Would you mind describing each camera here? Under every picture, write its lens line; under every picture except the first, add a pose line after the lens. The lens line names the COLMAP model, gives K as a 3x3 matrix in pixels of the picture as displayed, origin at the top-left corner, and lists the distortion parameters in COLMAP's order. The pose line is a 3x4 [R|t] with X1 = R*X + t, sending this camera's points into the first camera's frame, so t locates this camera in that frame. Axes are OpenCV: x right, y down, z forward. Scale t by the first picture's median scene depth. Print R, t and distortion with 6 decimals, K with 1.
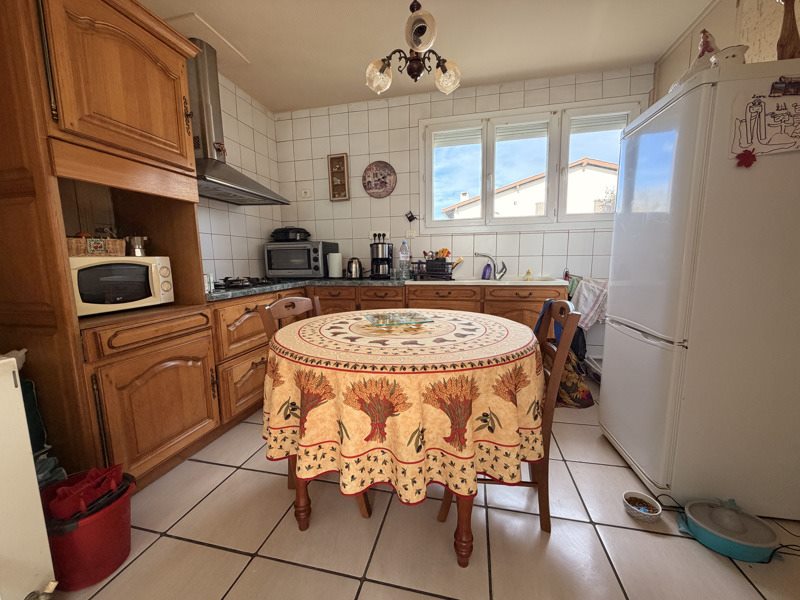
lens RADIAL K [[317.1, 0, 399.4], [0, 317.1, 300.9], [0, 0, 1]] dist [0.000786, -0.000023]
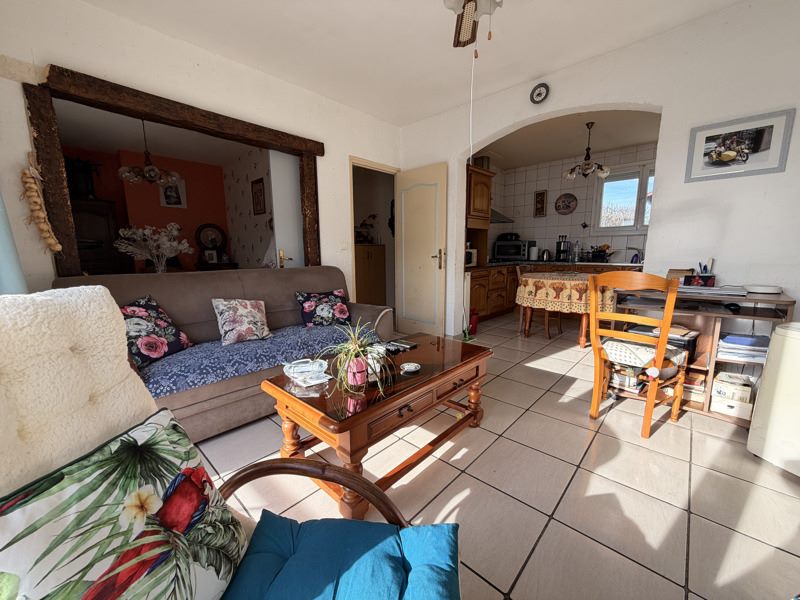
lens RADIAL K [[317.1, 0, 399.3], [0, 317.1, 302.7], [0, 0, 1]] dist [0.000786, -0.000023]
pose [[0.865434, 0.089290, -0.493002, 0.052246], [-0.071074, 0.995920, 0.055610, 0.123926], [0.495955, -0.013087, 0.868249, -0.983203]]
